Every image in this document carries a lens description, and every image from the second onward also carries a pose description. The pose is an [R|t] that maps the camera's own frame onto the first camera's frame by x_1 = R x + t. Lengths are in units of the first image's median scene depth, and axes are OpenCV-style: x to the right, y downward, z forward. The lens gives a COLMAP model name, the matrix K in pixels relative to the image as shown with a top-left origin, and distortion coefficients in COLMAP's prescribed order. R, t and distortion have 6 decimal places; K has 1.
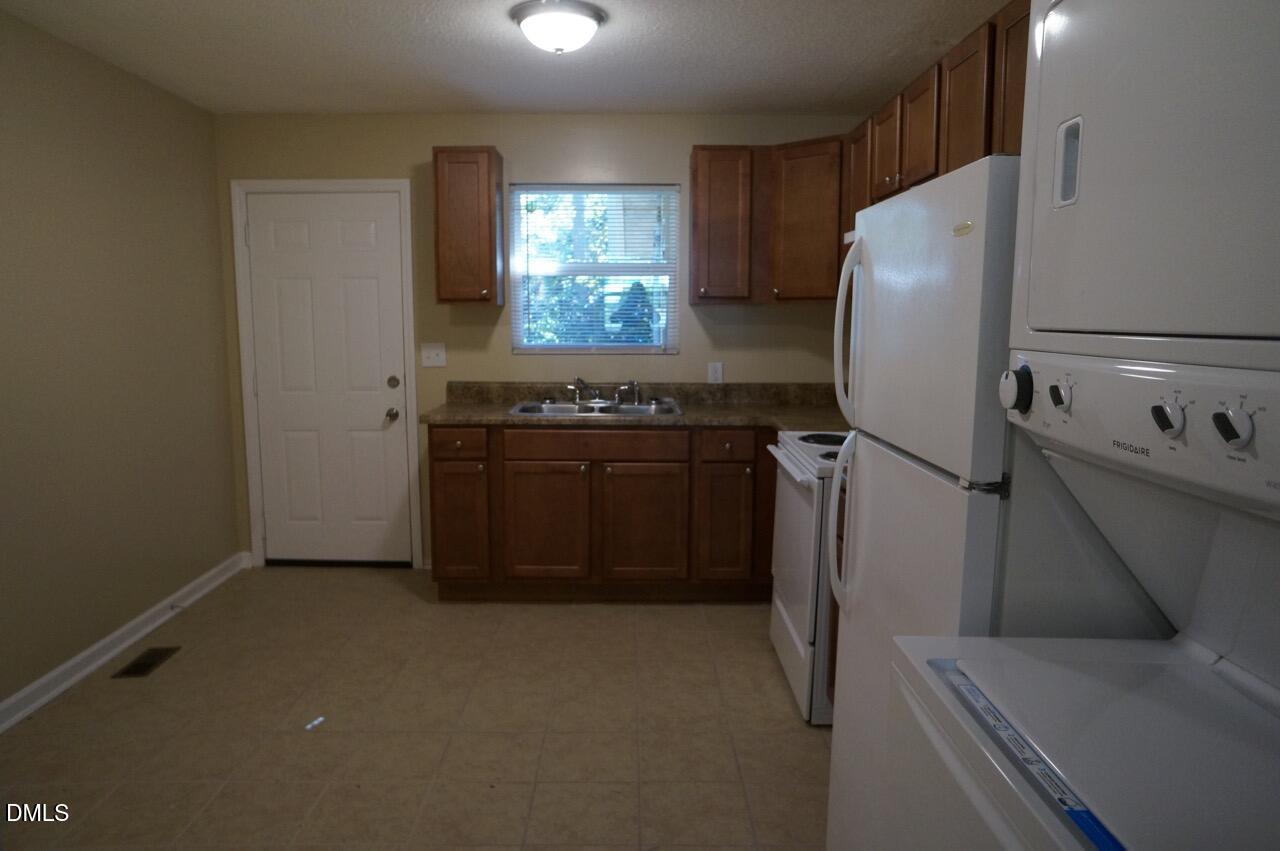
lens RADIAL K [[865.5, 0, 639.8], [0, 865.5, 425.1], [0, 0, 1]] dist [-0.070920, 0.085110]
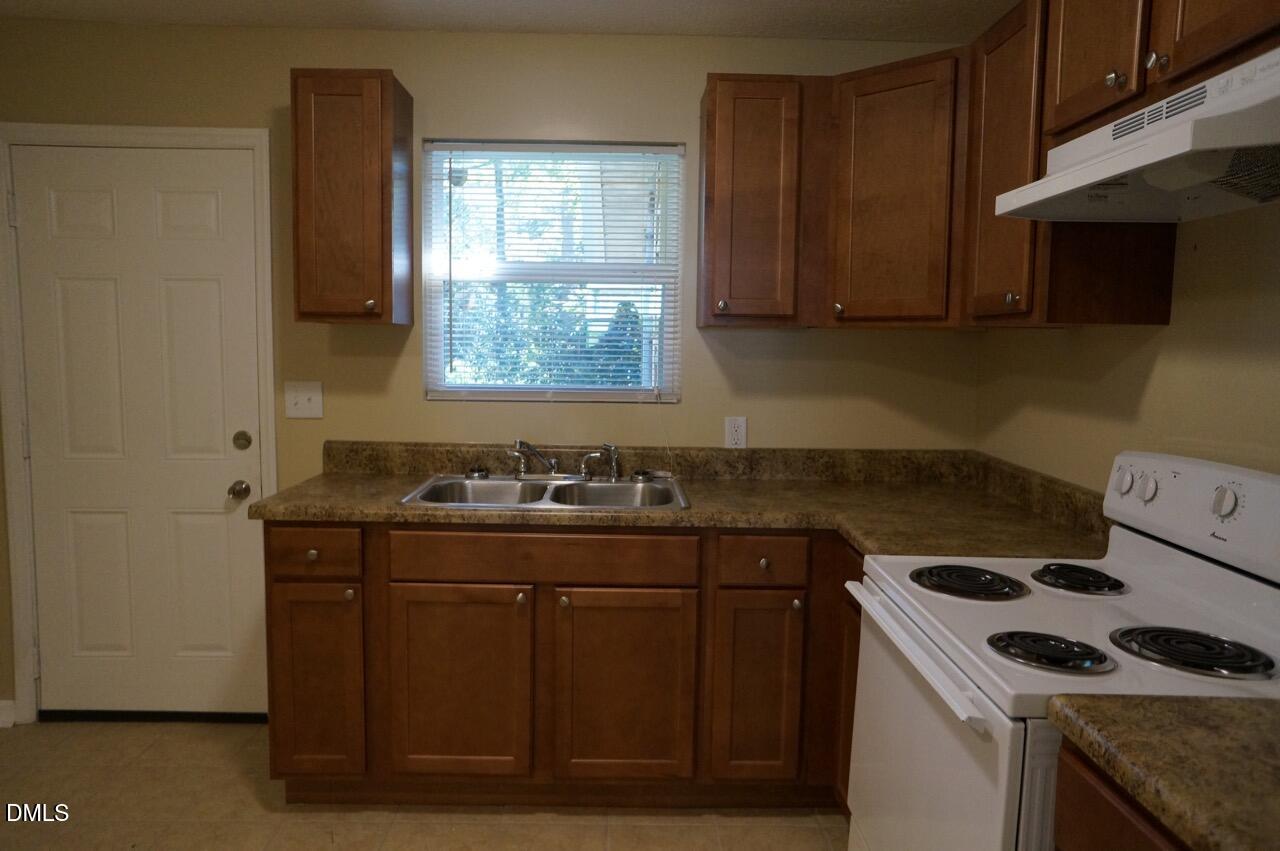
lens RADIAL K [[865.5, 0, 639.8], [0, 865.5, 425.1], [0, 0, 1]] dist [-0.070920, 0.085110]
pose [[0.999860, 0.011465, 0.012200, 0.007579], [-0.011046, 0.999364, -0.033910, -0.046827], [-0.012581, 0.033770, 0.999350, 0.378520]]
